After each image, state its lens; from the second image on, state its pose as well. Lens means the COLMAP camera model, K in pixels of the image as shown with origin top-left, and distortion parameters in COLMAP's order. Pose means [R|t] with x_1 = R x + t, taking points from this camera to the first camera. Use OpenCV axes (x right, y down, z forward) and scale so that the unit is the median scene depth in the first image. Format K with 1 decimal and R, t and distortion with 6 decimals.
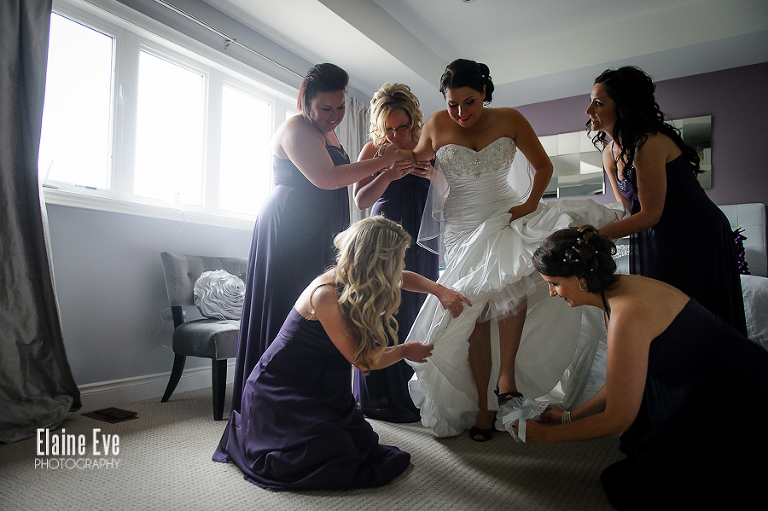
lens RADIAL K [[513.8, 0, 384.0], [0, 513.8, 255.5], [0, 0, 1]] dist [0.009240, 0.003798]
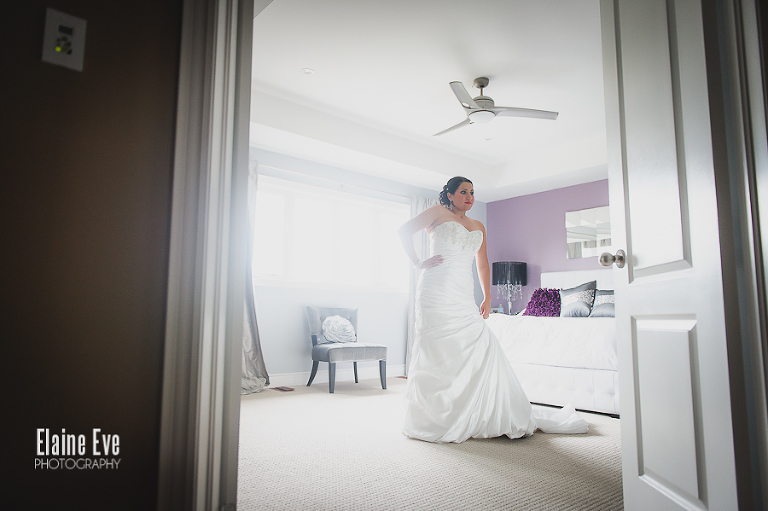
lens RADIAL K [[513.8, 0, 384.0], [0, 513.8, 255.5], [0, 0, 1]] dist [0.009240, 0.003798]
pose [[0.954476, -0.038403, -0.295804, 0.422289], [0.017248, 0.997124, -0.073799, -0.051494], [0.297787, 0.065337, 0.952394, -0.757810]]
